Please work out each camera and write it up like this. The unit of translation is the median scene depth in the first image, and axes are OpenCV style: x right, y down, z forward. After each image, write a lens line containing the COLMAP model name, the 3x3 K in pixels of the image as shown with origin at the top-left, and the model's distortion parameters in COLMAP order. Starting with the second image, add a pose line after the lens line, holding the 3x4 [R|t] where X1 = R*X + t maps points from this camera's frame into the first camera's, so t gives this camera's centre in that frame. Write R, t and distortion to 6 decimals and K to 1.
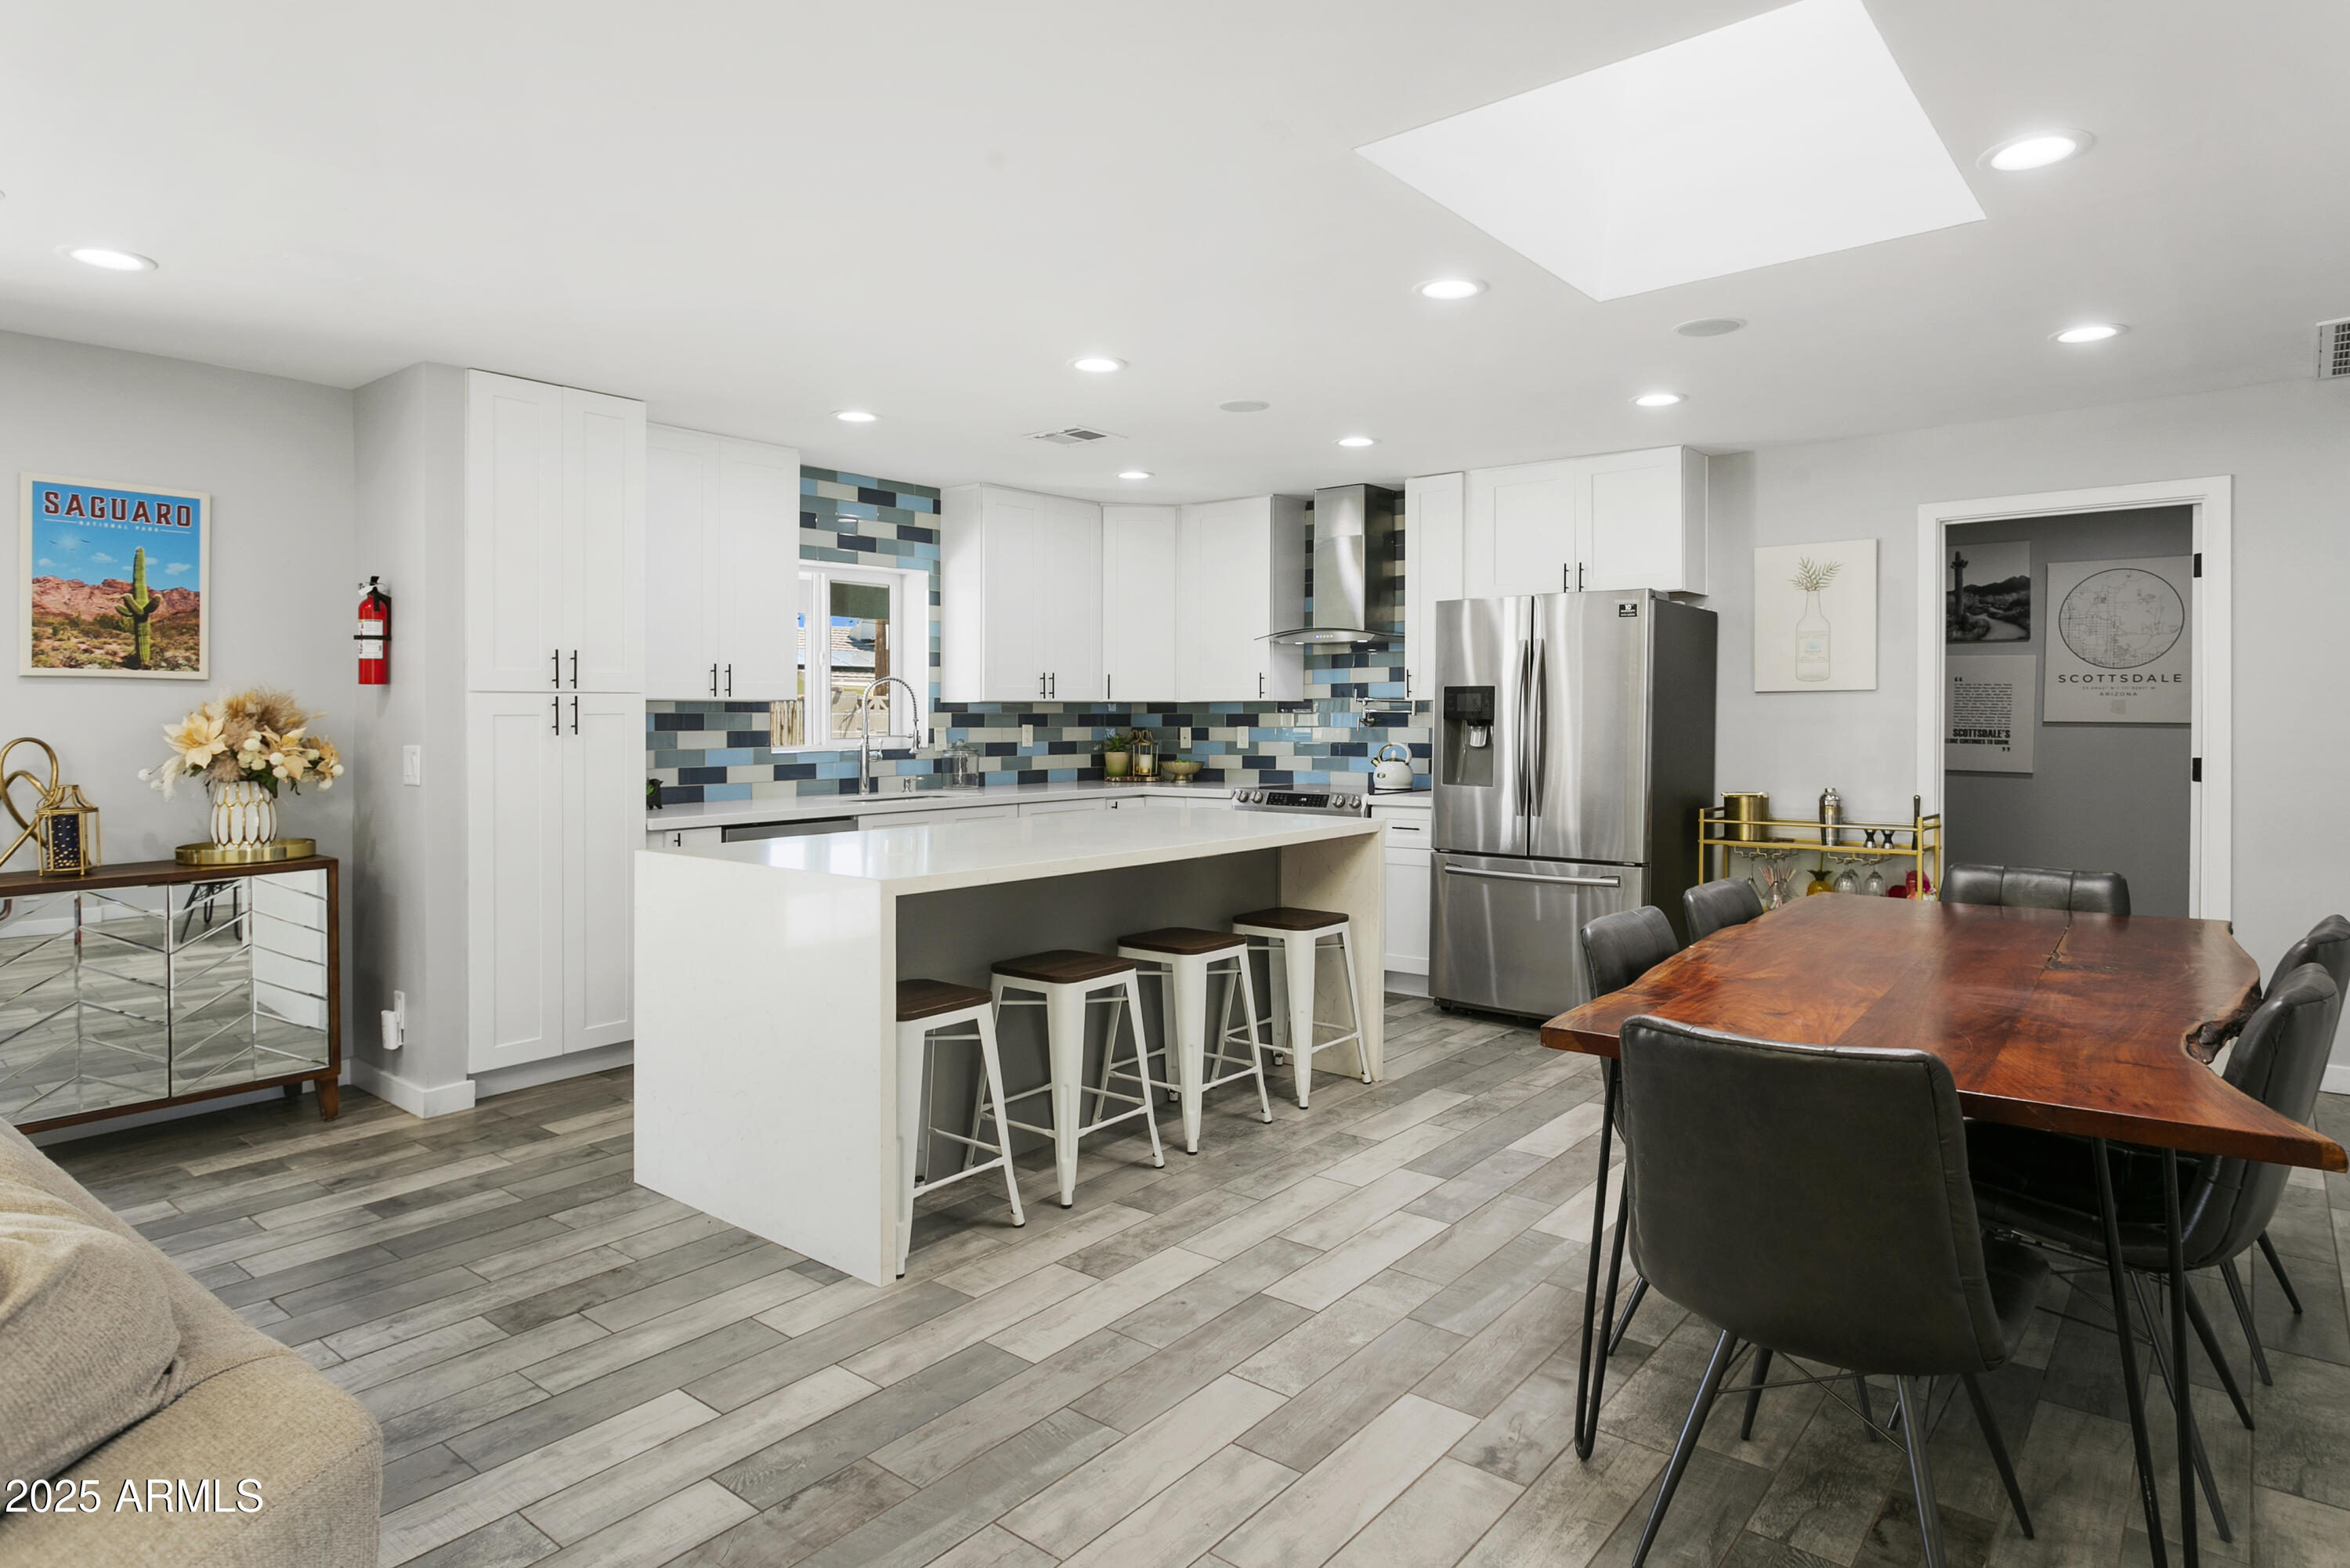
lens RADIAL K [[1277.9, 0, 1192.2], [0, 1277.9, 725.8], [0, 0, 1]] dist [-0.013747, 0.001256]
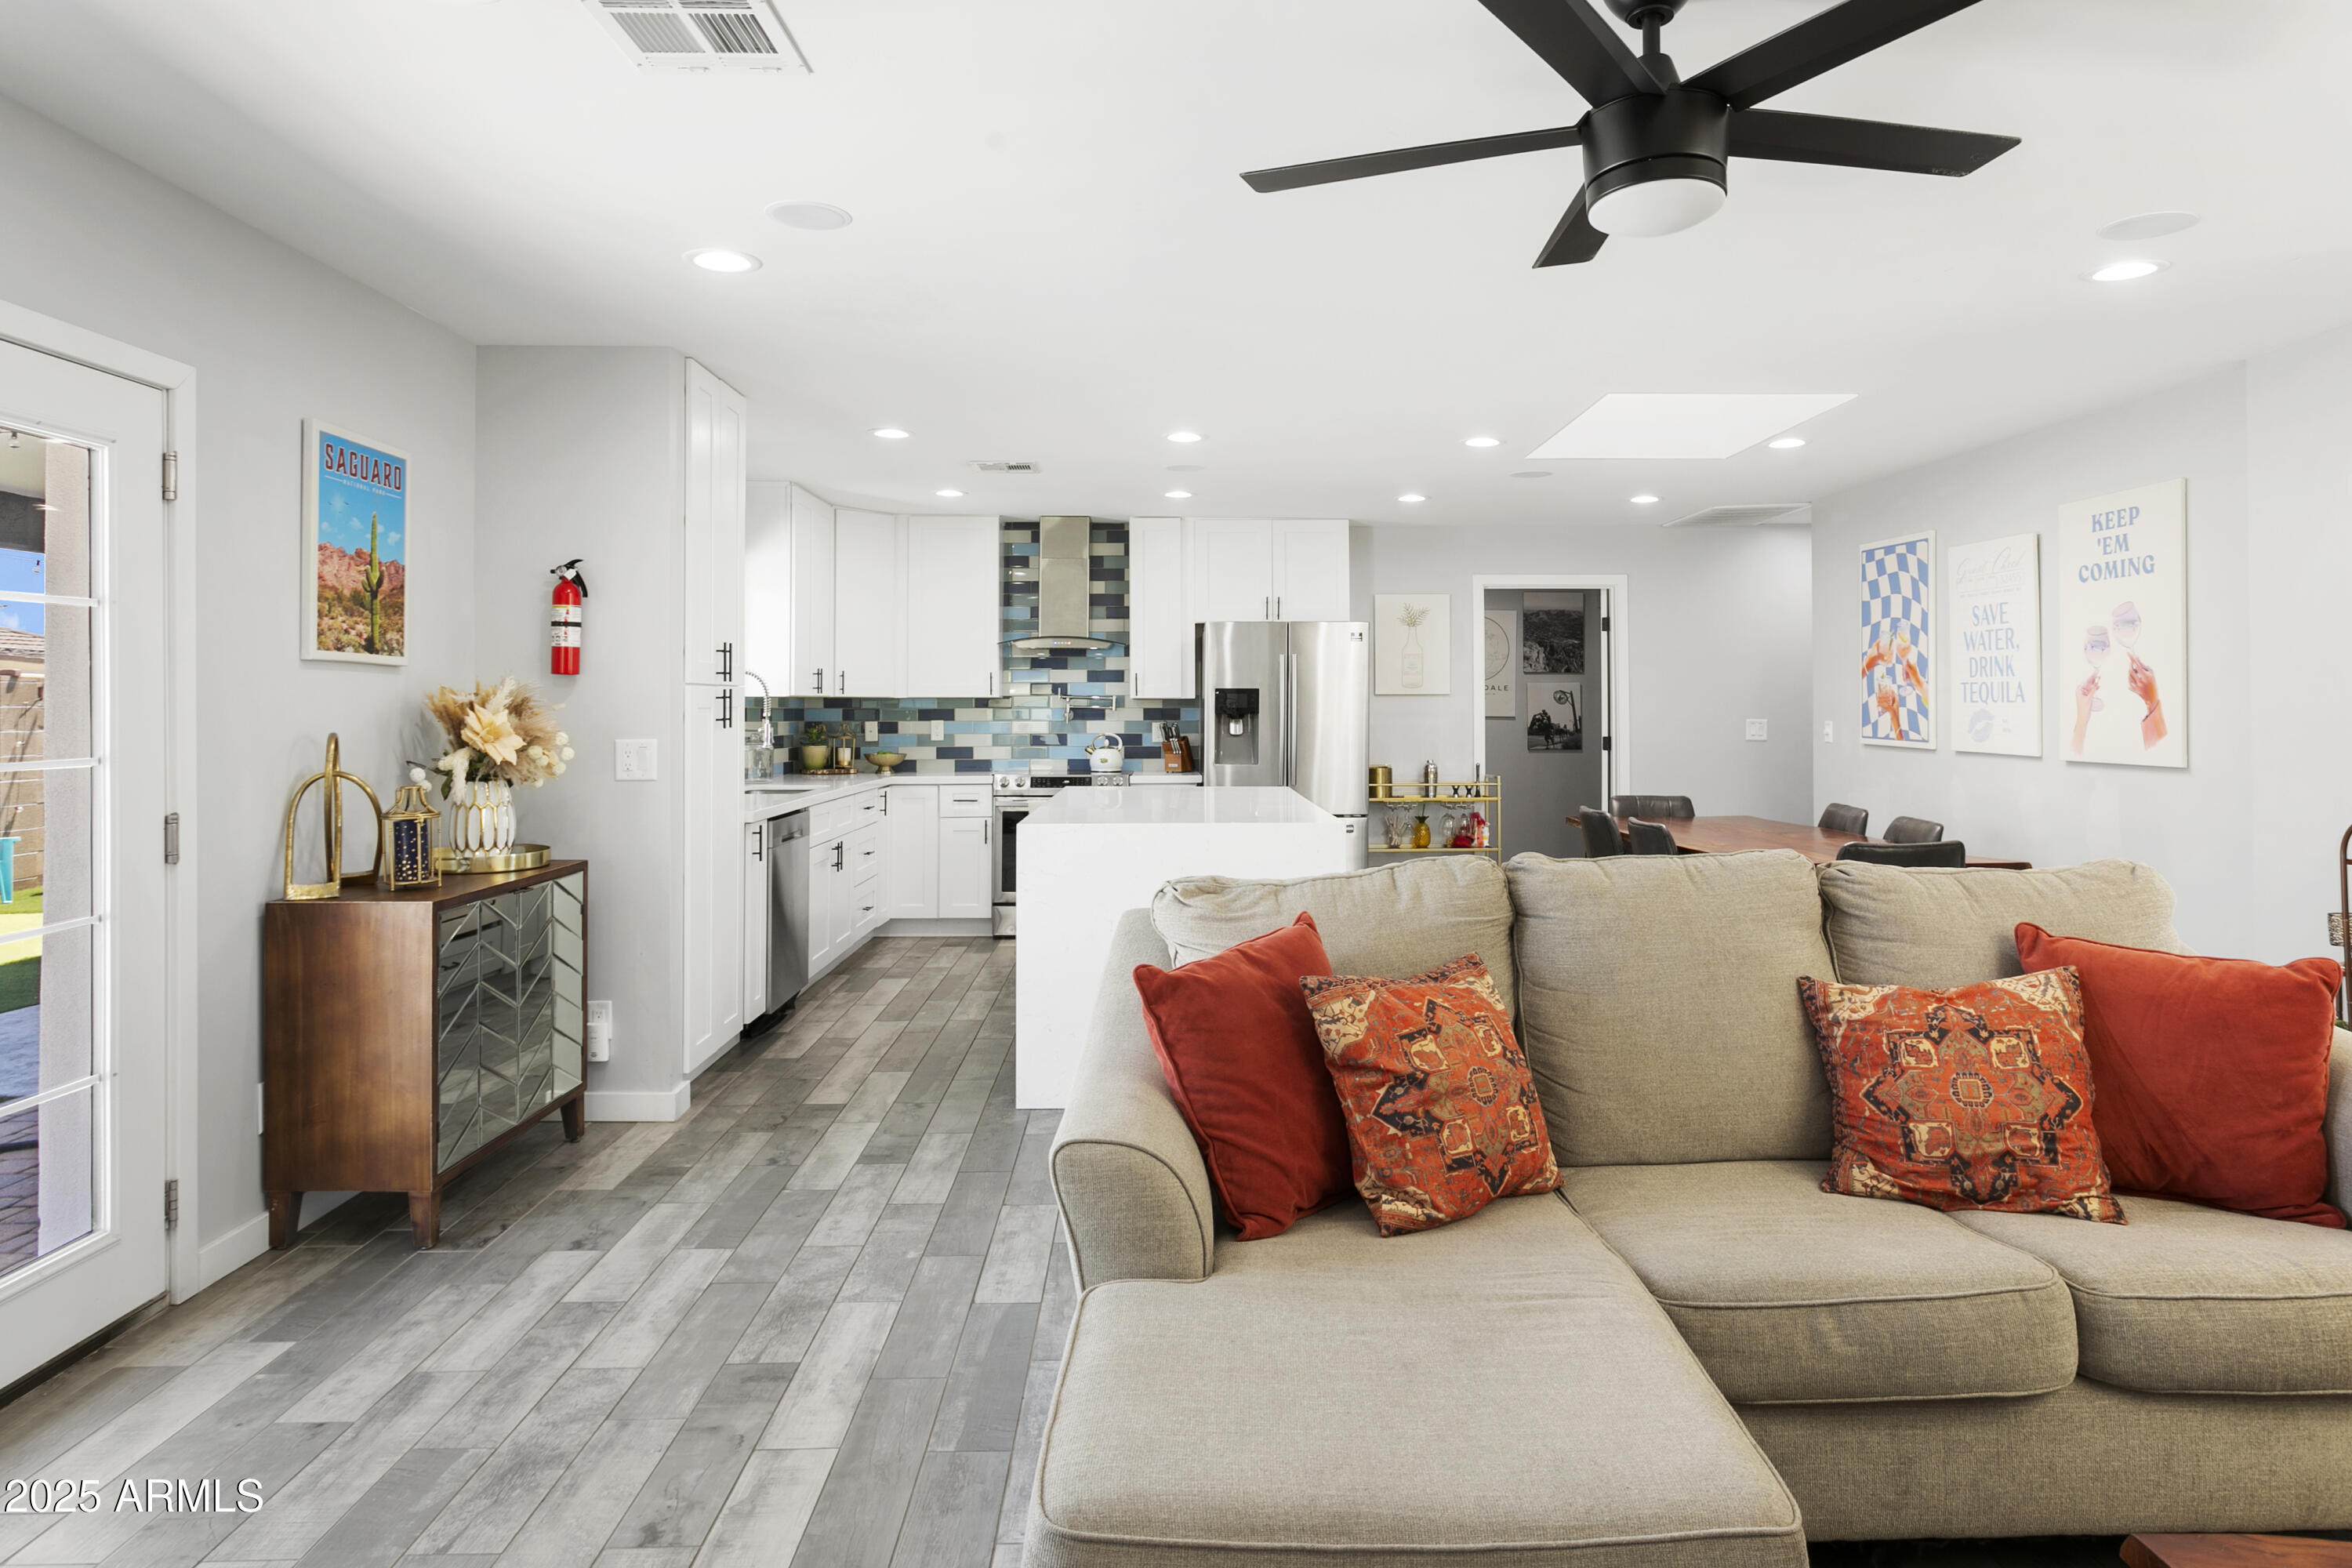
lens RADIAL K [[1418.3, 0, 1144.6], [0, 1418.3, 678.9], [0, 0, 1]] dist [0.002471, -0.000217]
pose [[0.765371, 0.015981, 0.643391, -0.884874], [0.004281, 0.999543, -0.029920, 0.002962], [-0.643575, 0.025655, 0.764953, -0.062281]]
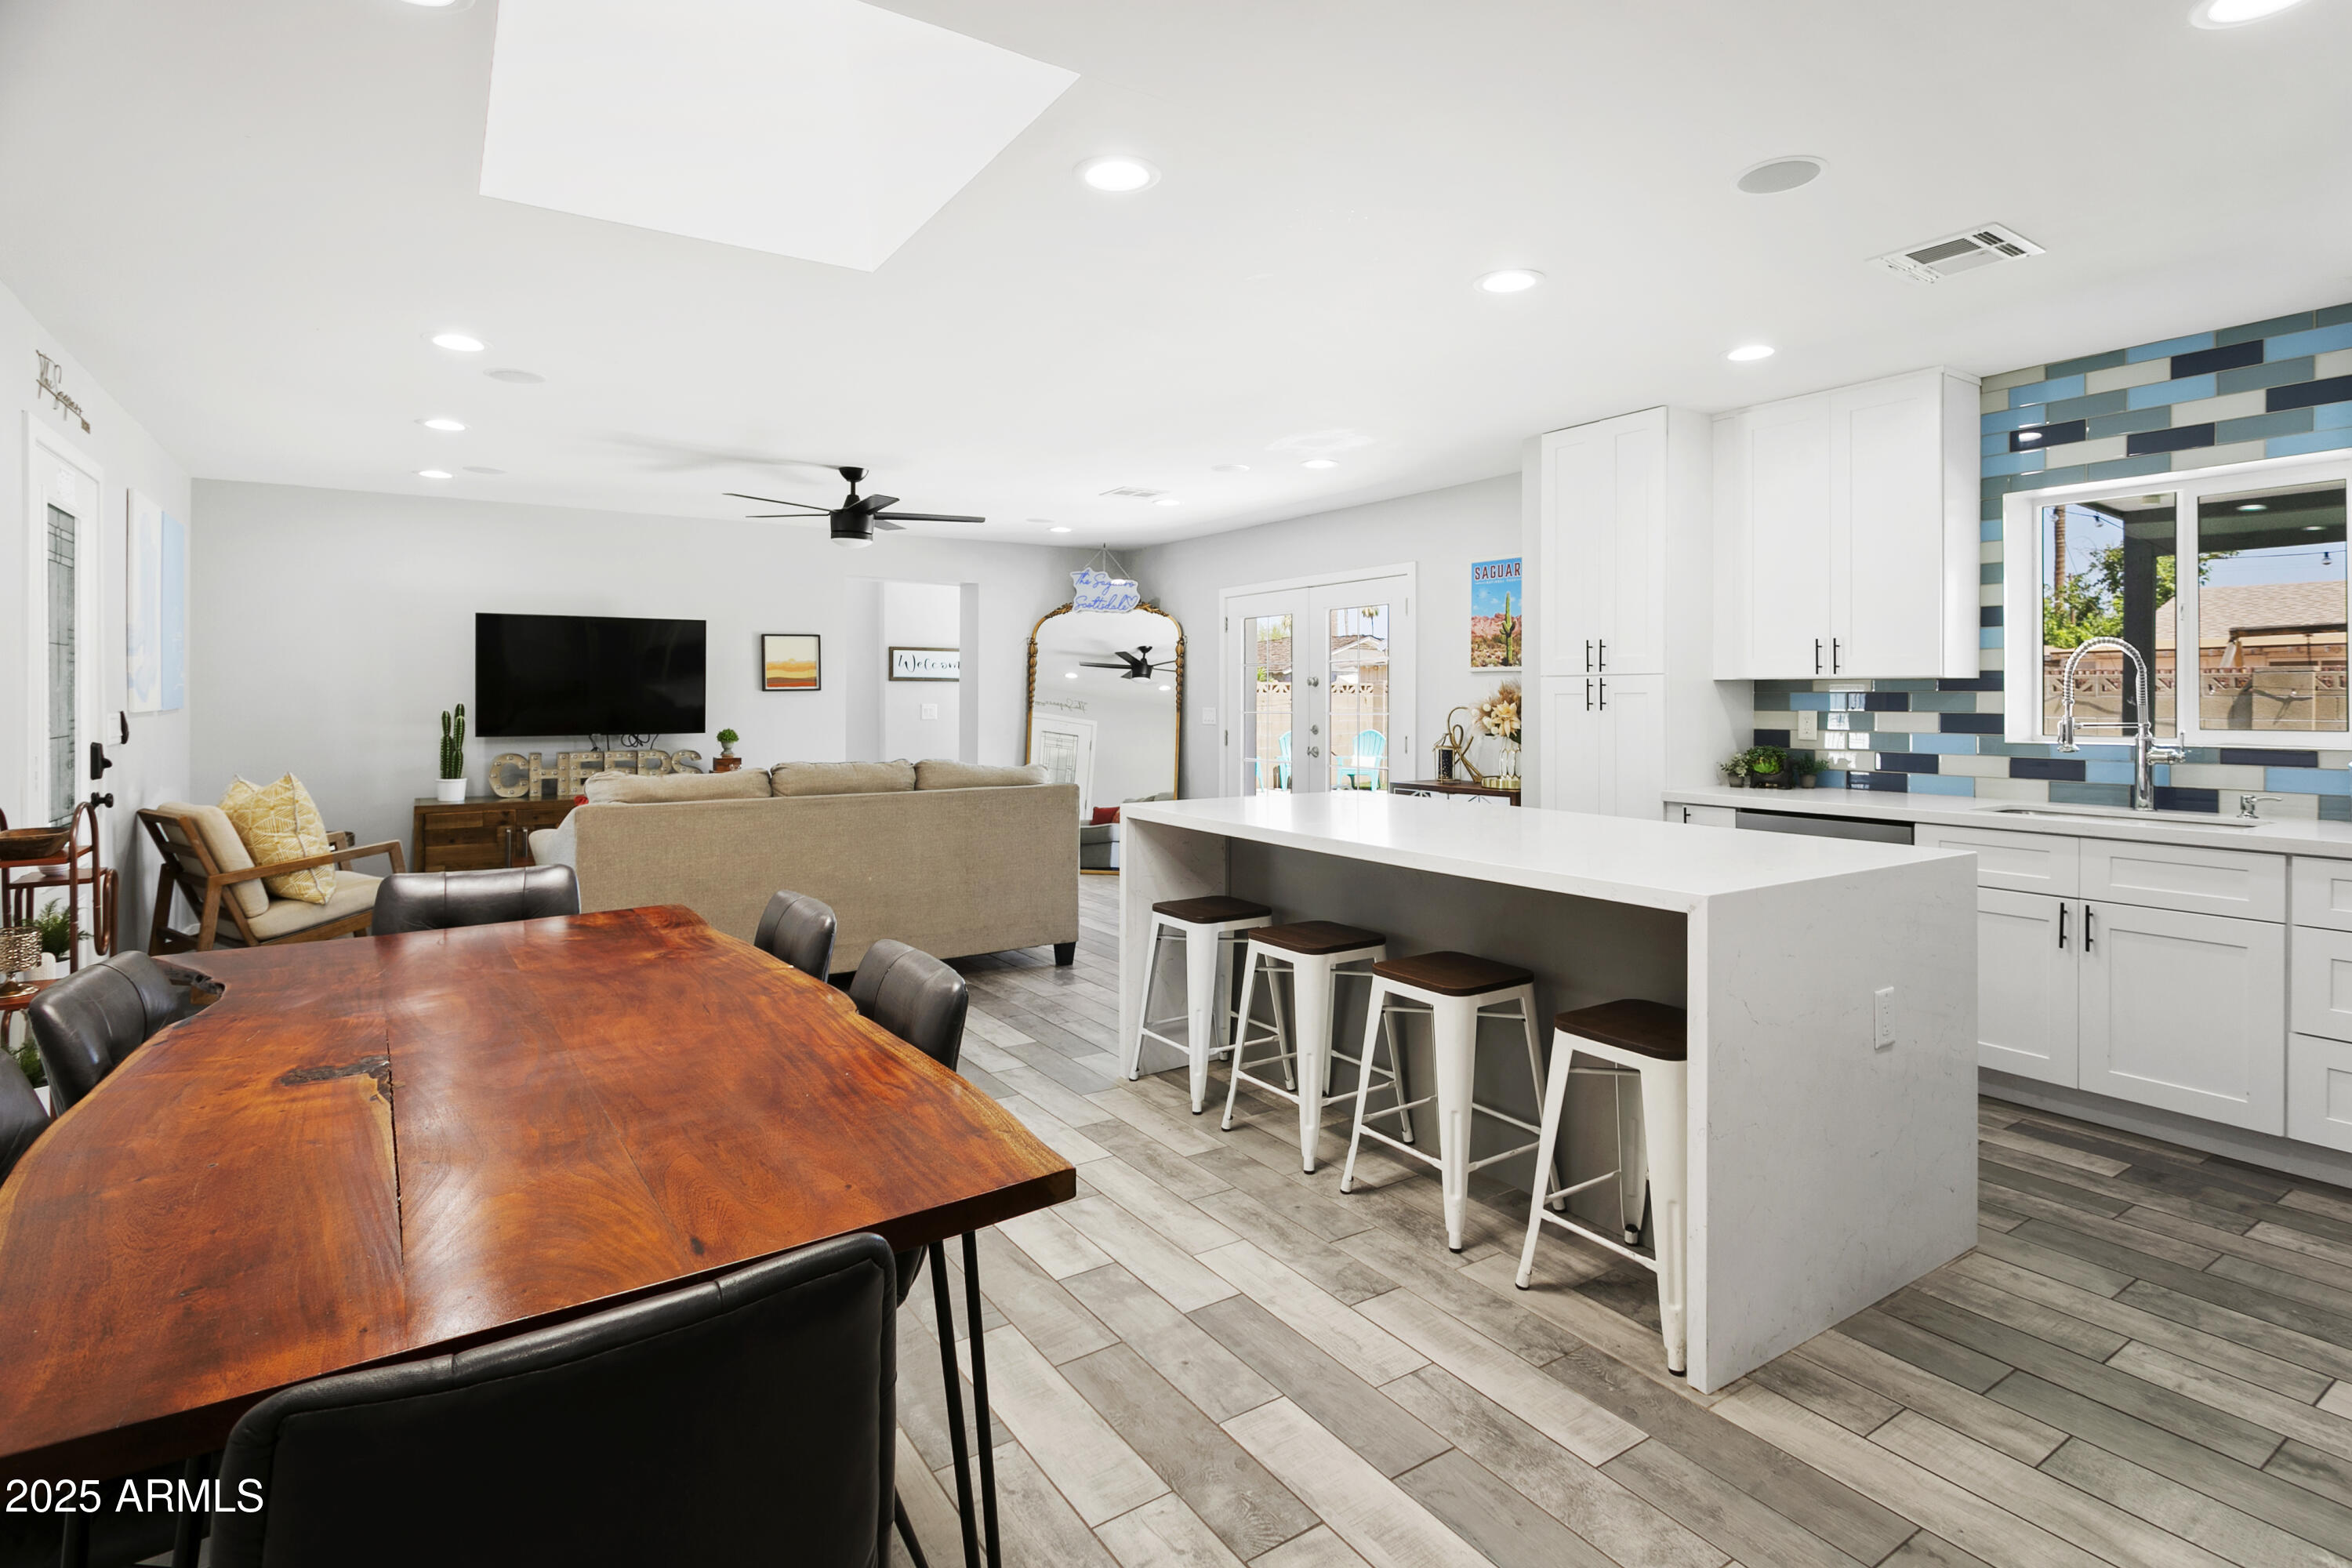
lens RADIAL K [[1167.7, 0, 1165.0], [0, 1167.7, 698.2], [0, 0, 1]] dist [-0.000770, -0.000023]
pose [[-0.300192, 0.004812, -0.953867, 0.626158], [-0.006650, 0.999952, 0.007137, -0.009335], [0.953856, 0.008485, -0.300145, 0.868367]]
